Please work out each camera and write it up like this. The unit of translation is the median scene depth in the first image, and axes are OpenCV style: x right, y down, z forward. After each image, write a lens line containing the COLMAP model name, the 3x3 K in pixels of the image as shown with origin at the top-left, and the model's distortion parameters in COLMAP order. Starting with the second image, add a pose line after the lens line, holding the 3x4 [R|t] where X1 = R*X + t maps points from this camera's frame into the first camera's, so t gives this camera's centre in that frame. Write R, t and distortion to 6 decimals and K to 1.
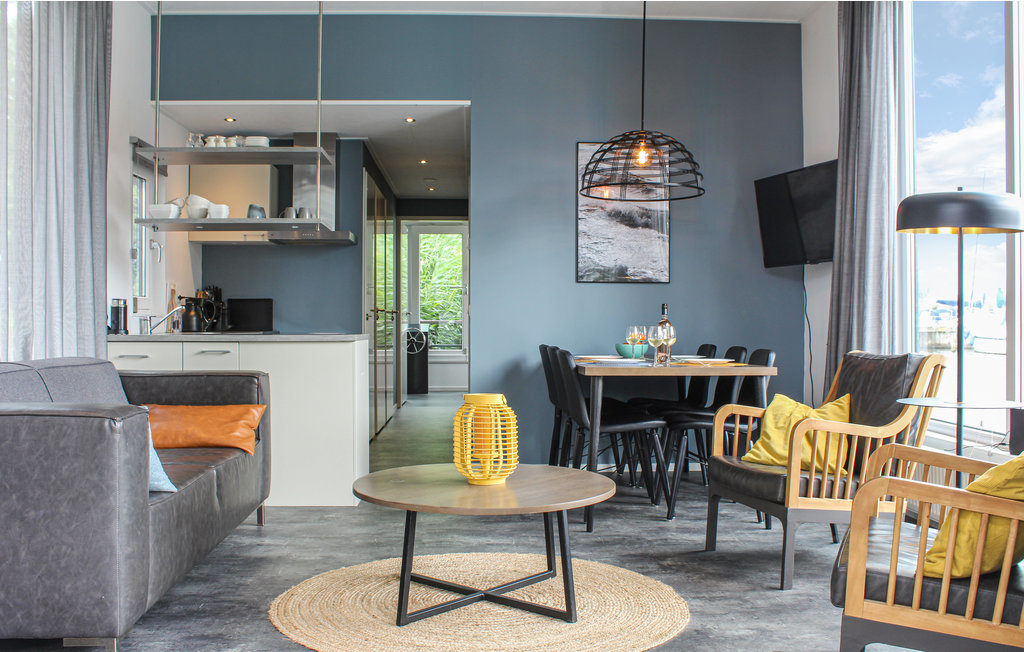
lens RADIAL K [[975.6, 0, 510.6], [0, 975.6, 344.9], [0, 0, 1]] dist [-0.120105, 0.022847]
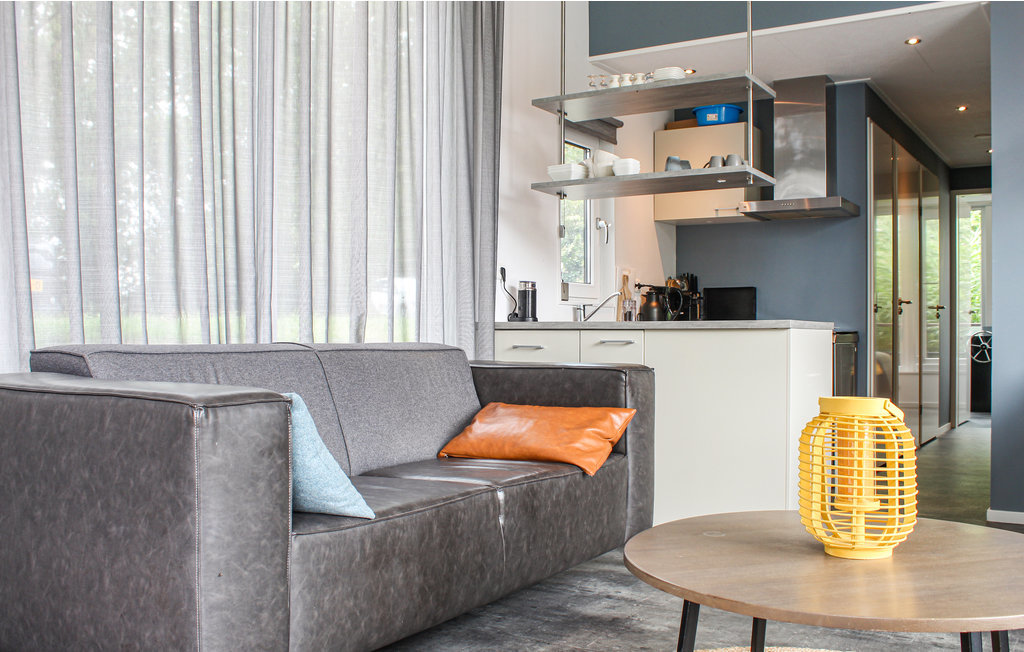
lens RADIAL K [[975.6, 0, 510.6], [0, 975.6, 344.9], [0, 0, 1]] dist [-0.120105, 0.022847]
pose [[0.810021, 0.005018, -0.586380, 0.178359], [-0.014568, 0.999827, -0.011567, 0.037582], [0.586220, 0.017912, 0.809954, 0.561865]]
